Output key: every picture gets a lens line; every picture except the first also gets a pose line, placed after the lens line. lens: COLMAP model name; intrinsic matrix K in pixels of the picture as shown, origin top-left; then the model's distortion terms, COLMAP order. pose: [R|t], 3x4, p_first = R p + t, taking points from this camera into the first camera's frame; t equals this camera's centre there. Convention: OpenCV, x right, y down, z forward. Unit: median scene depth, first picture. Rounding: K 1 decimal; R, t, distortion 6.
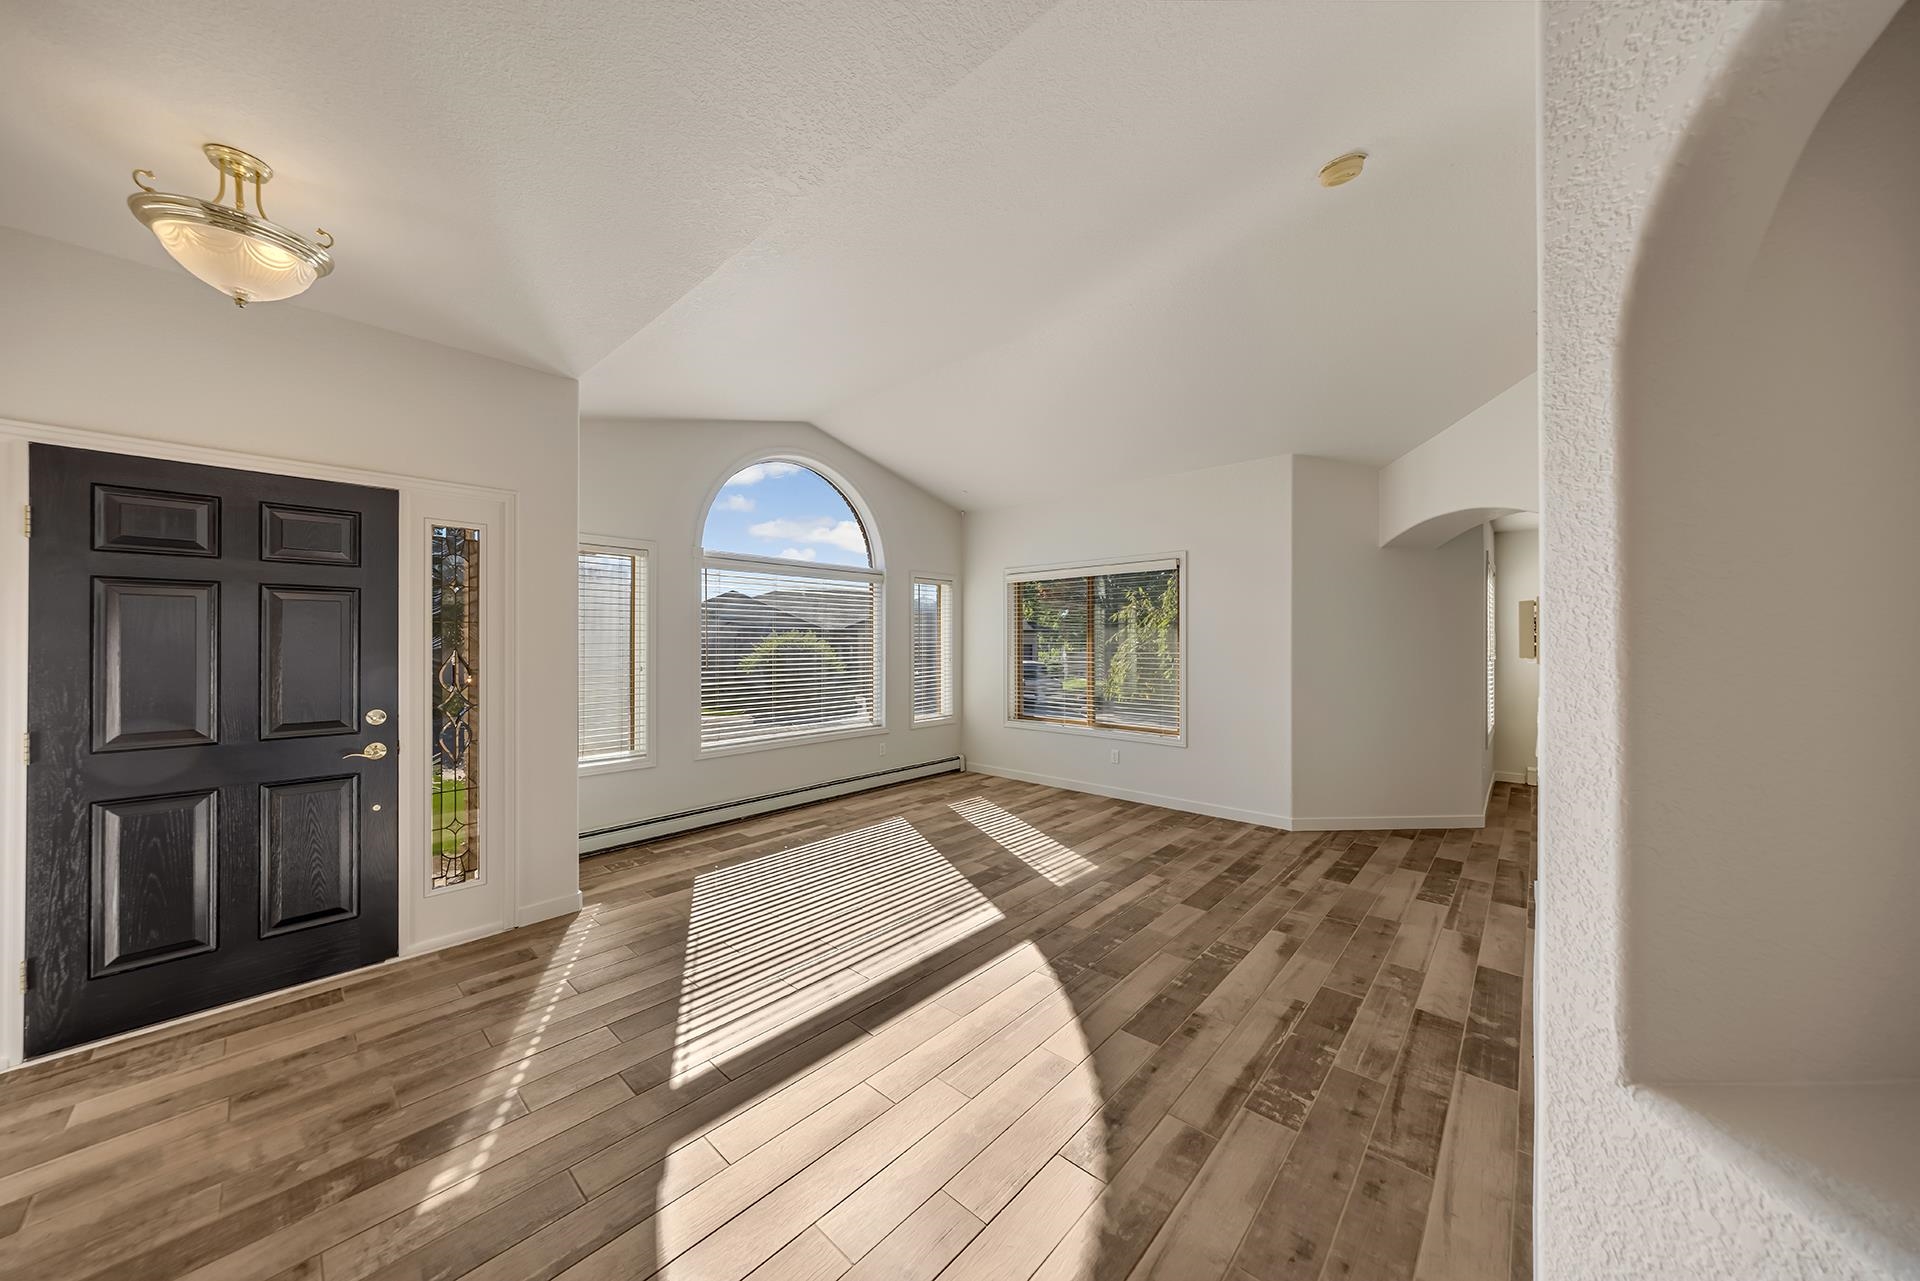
lens RADIAL K [[655.1, 0, 945.1], [0, 655.1, 635.5], [0, 0, 1]] dist [-0.002344, -0.000116]
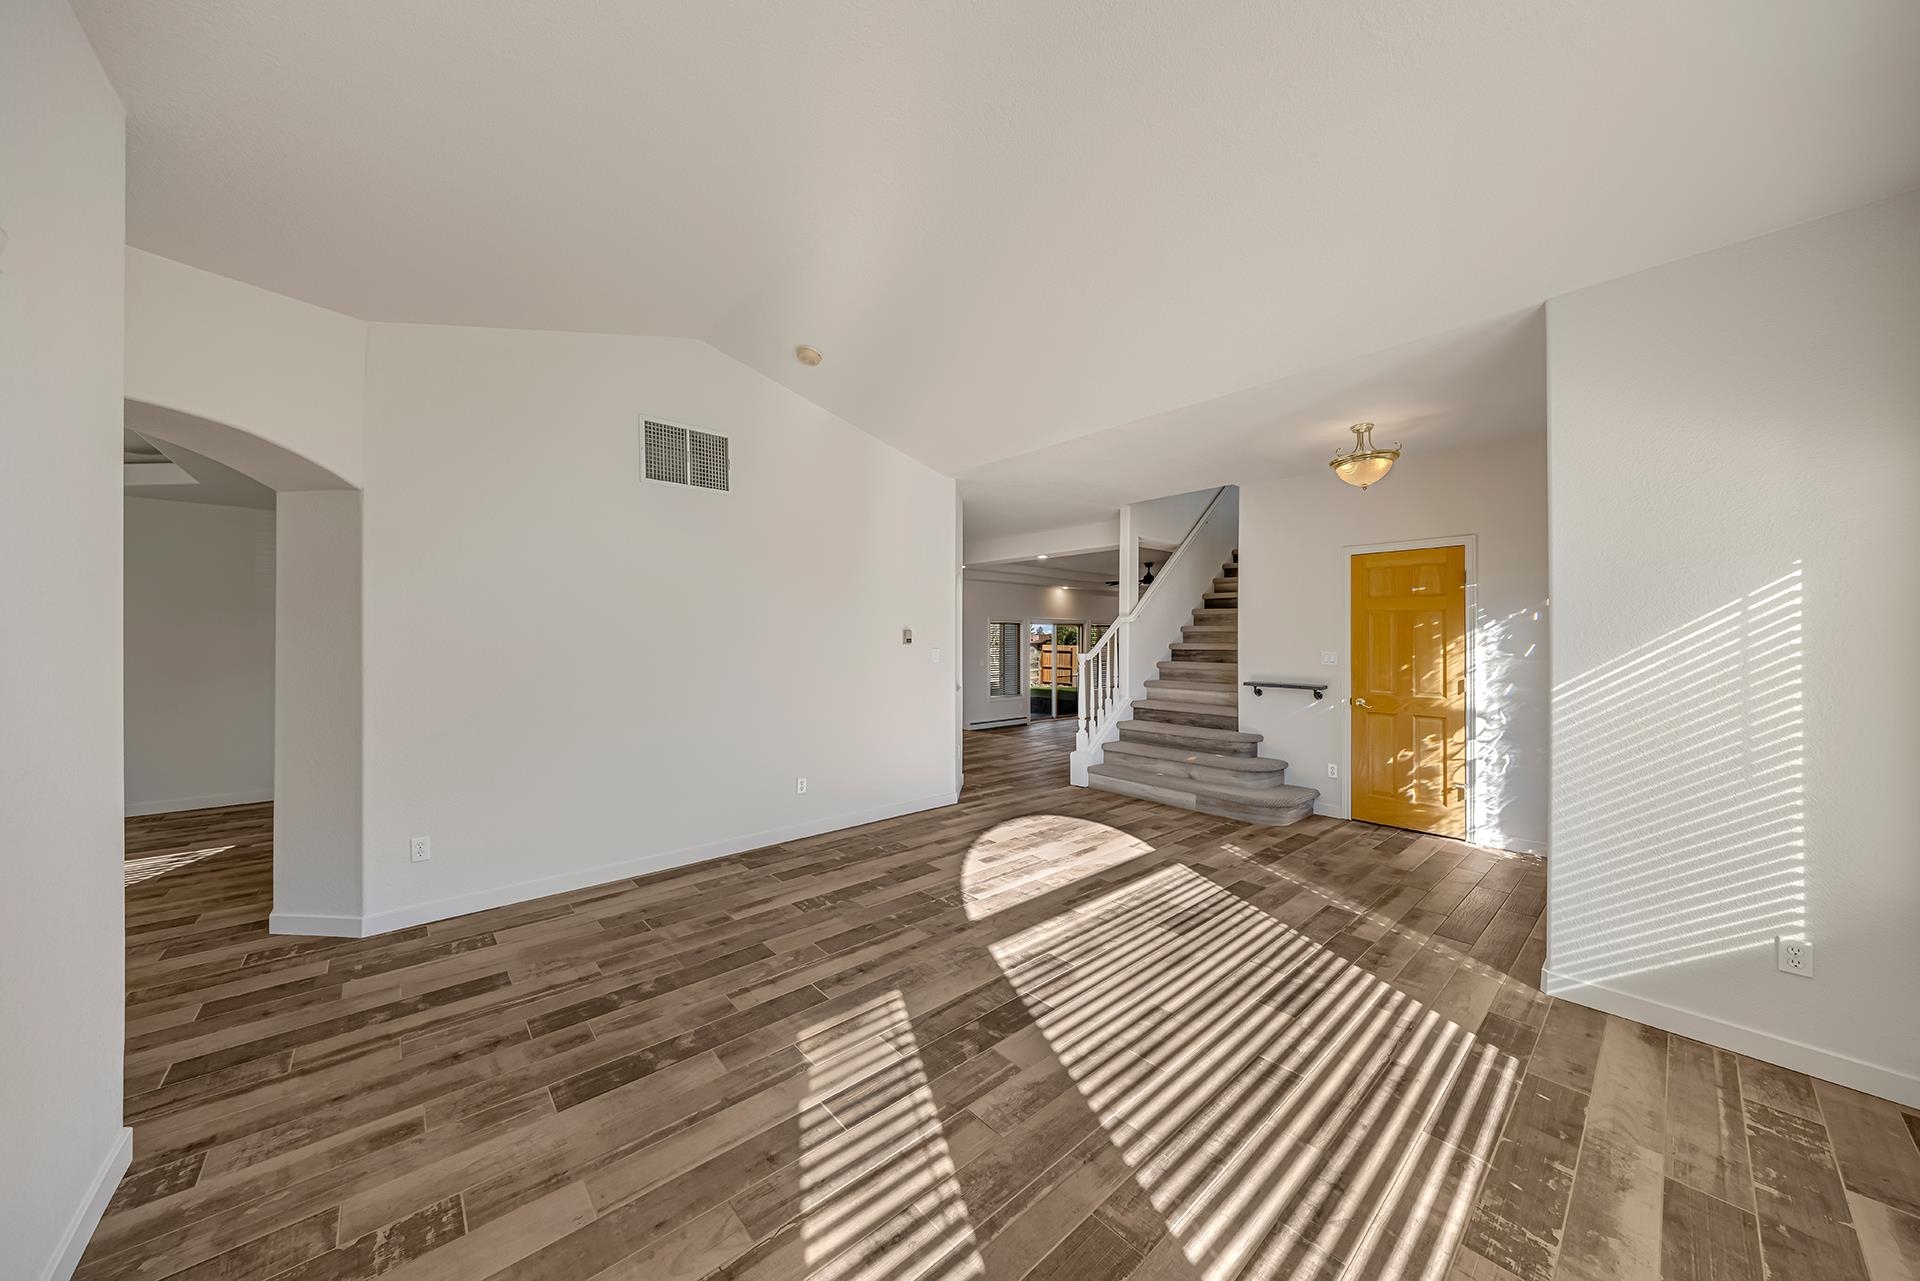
lens RADIAL K [[655.1, 0, 945.1], [0, 655.1, 635.5], [0, 0, 1]] dist [-0.002344, -0.000116]
pose [[-0.994969, -0.001188, 0.100177, 0.062714], [-0.002733, 0.999879, -0.015291, 0.016369], [-0.100147, -0.015488, -0.994852, 1.817761]]
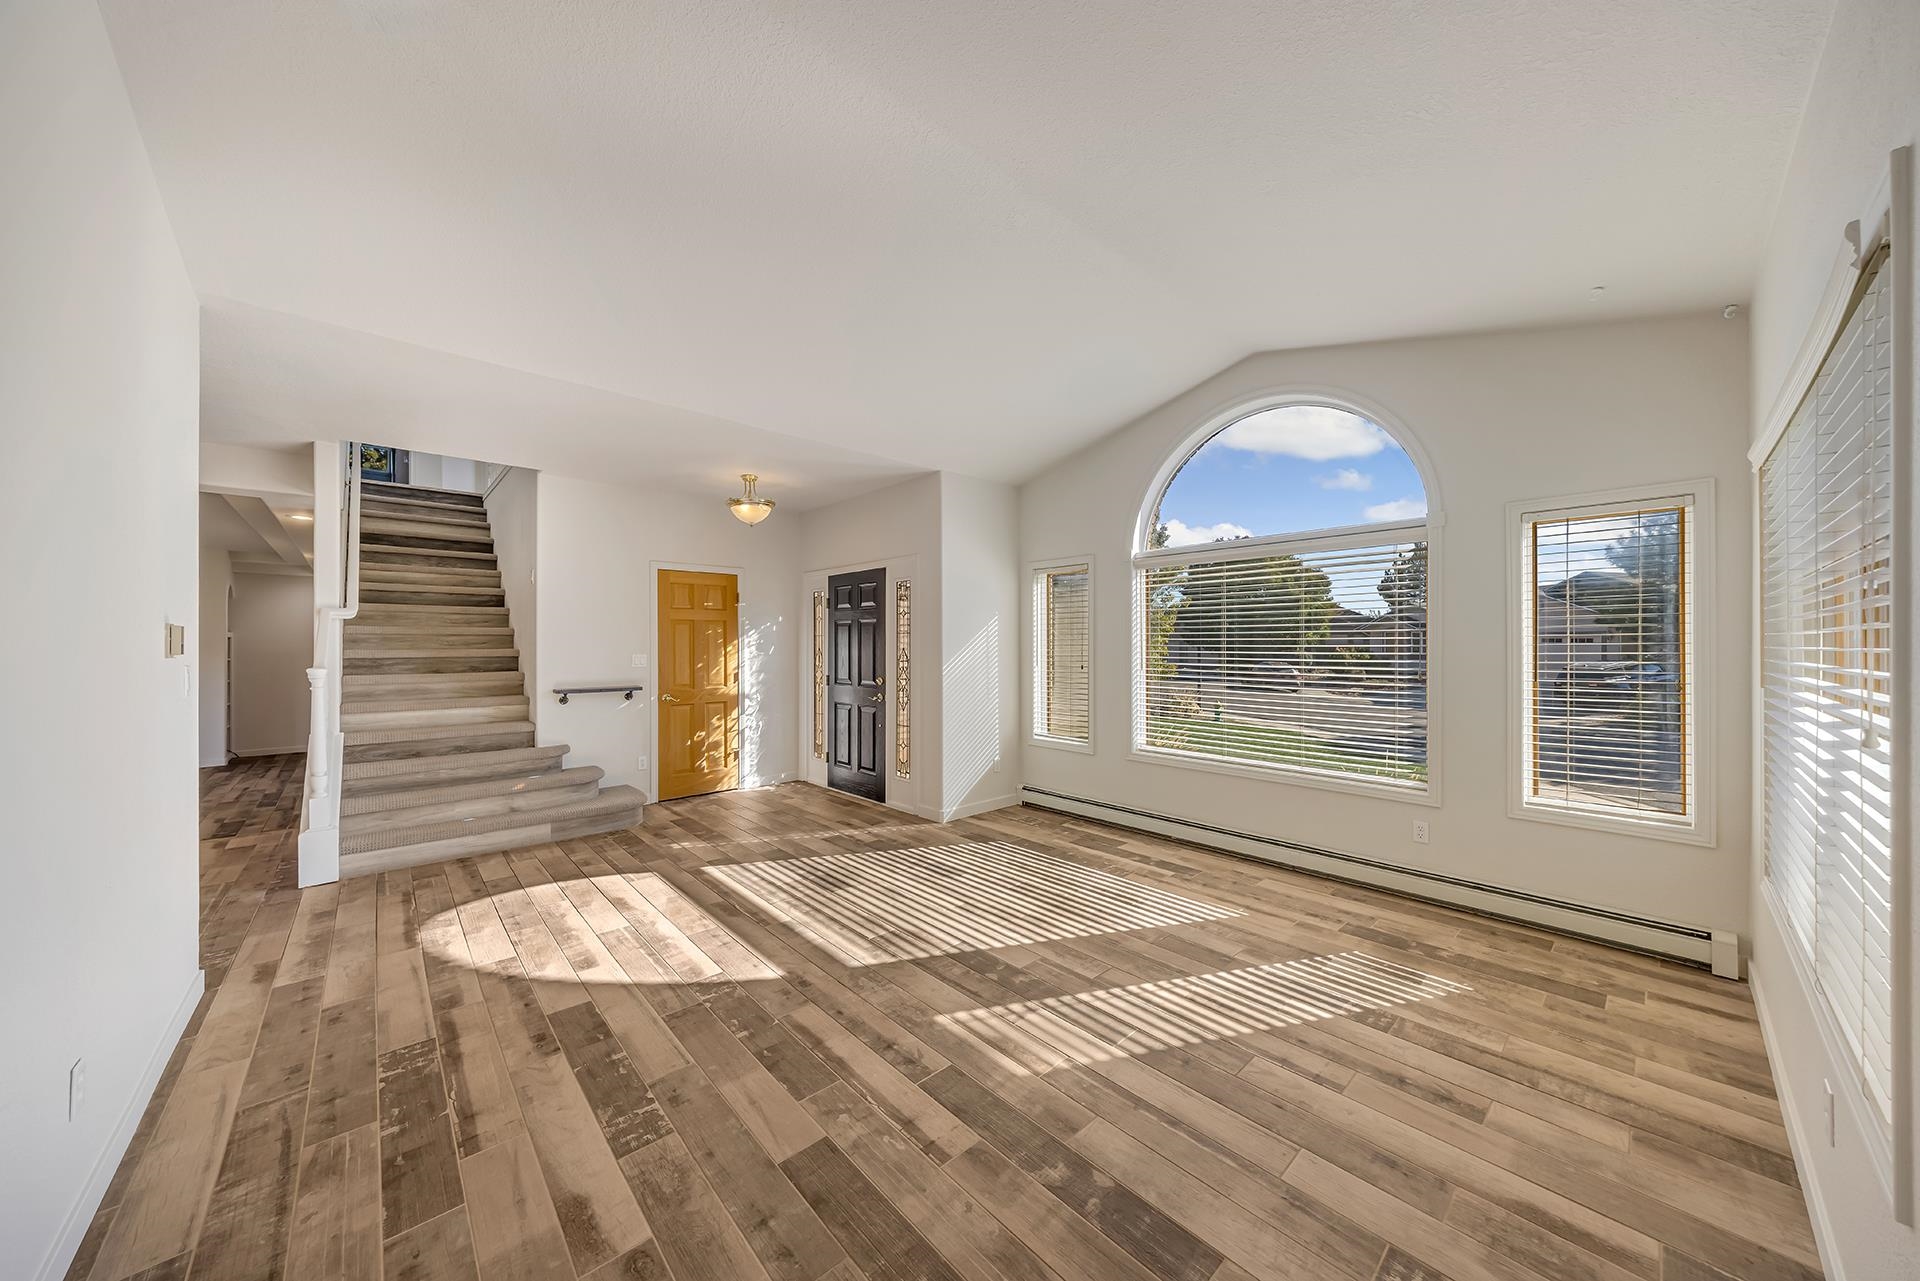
lens RADIAL K [[635.2, 0, 966.3], [0, 635.2, 640.7], [0, 0, 1]] dist [0.012293, 0.000136]
pose [[-0.074359, 0.000368, -0.997231, 0.877014], [0.013283, 0.999912, -0.000622, 0.004366], [0.997143, -0.013292, -0.074357, 1.162738]]
